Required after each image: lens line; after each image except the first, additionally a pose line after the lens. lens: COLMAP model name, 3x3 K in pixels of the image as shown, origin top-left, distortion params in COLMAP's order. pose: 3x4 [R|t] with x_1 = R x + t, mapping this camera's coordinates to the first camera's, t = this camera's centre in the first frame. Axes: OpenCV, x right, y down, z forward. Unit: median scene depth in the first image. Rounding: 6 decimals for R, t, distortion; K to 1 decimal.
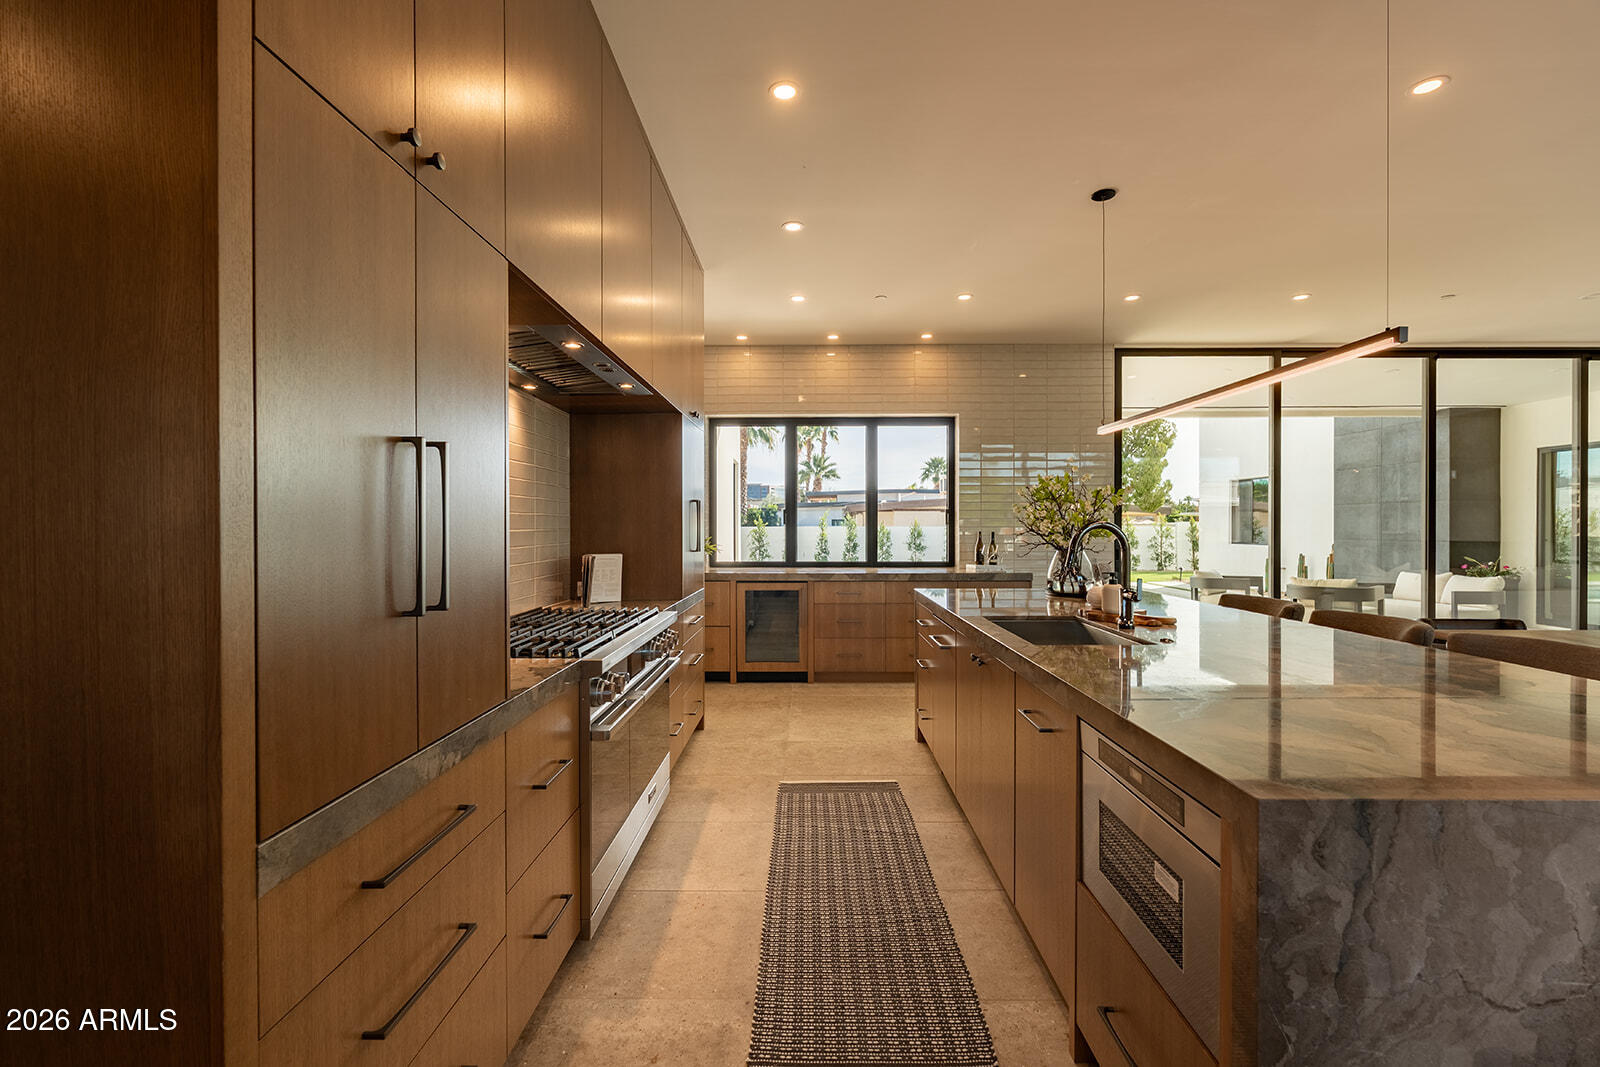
lens RADIAL K [[703.7, 0, 804.8], [0, 703.7, 525.4], [0, 0, 1]] dist [-0.002765, -0.000392]
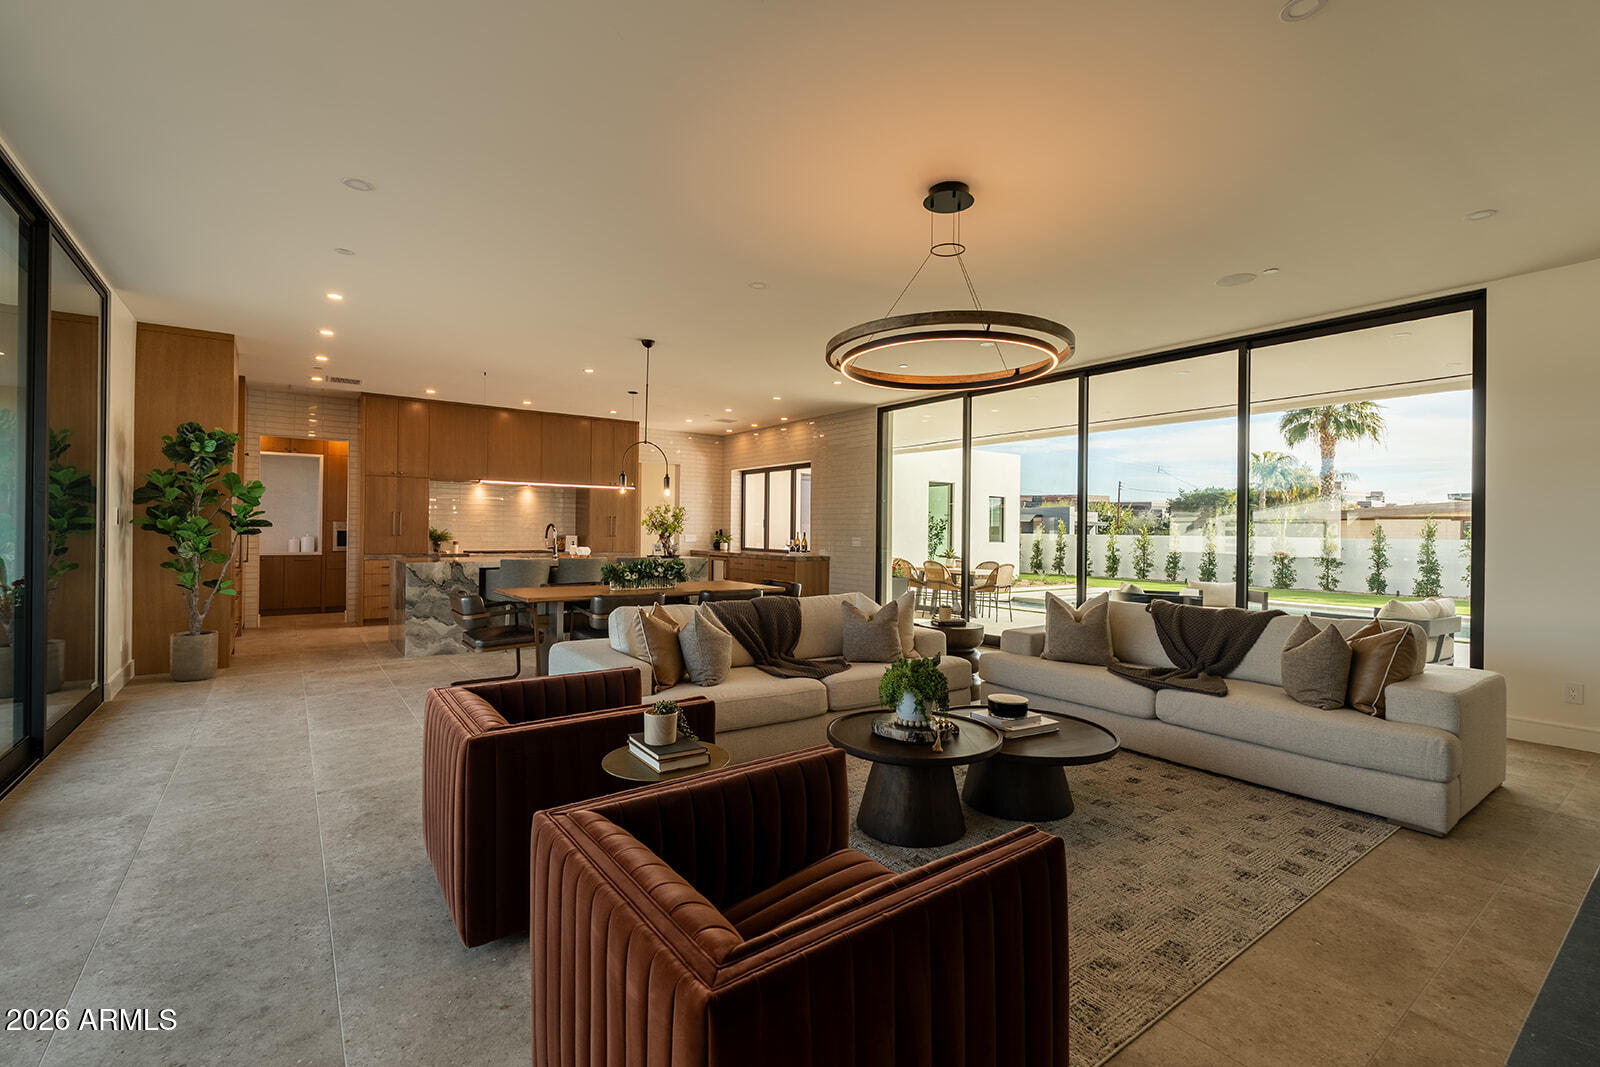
lens RADIAL K [[703.7, 0, 800.4], [0, 703.7, 525.1], [0, 0, 1]] dist [-0.002765, -0.000392]
pose [[0.597732, 0.001597, -0.801695, 1.502018], [-0.013950, 0.999867, -0.008409, 0.005774], [0.801575, 0.016210, 0.597675, 0.001677]]
